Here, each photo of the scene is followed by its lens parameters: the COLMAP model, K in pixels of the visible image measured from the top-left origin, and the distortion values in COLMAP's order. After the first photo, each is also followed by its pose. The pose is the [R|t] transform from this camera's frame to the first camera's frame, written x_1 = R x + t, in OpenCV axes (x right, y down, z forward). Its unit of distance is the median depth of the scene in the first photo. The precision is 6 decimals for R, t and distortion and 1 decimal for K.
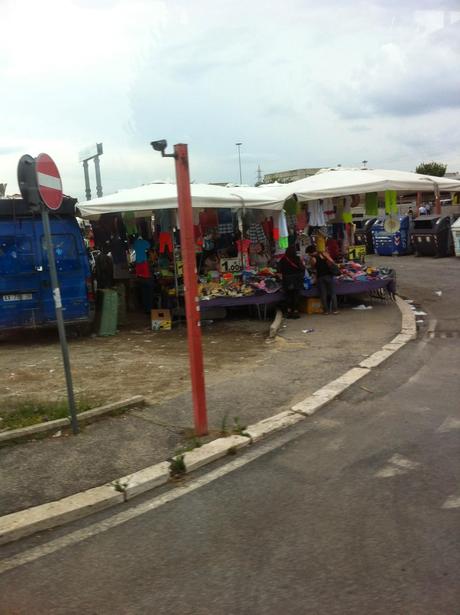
lens RADIAL K [[244.6, 0, 230.0], [0, 244.6, 307.5], [0, 0, 1]] dist [0.020459, -0.006998]
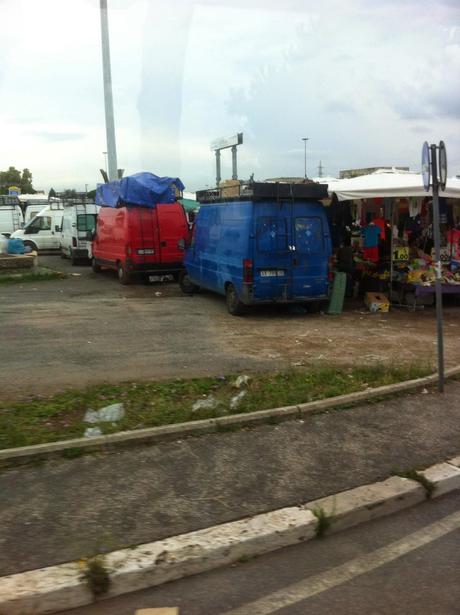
lens RADIAL K [[244.6, 0, 230.0], [0, 244.6, 307.5], [0, 0, 1]] dist [0.020459, -0.006998]
pose [[0.998371, 0.055563, -0.012930, -0.901602], [-0.055377, 0.998363, 0.014303, 0.092261], [0.013703, -0.013564, 0.999814, -0.077088]]
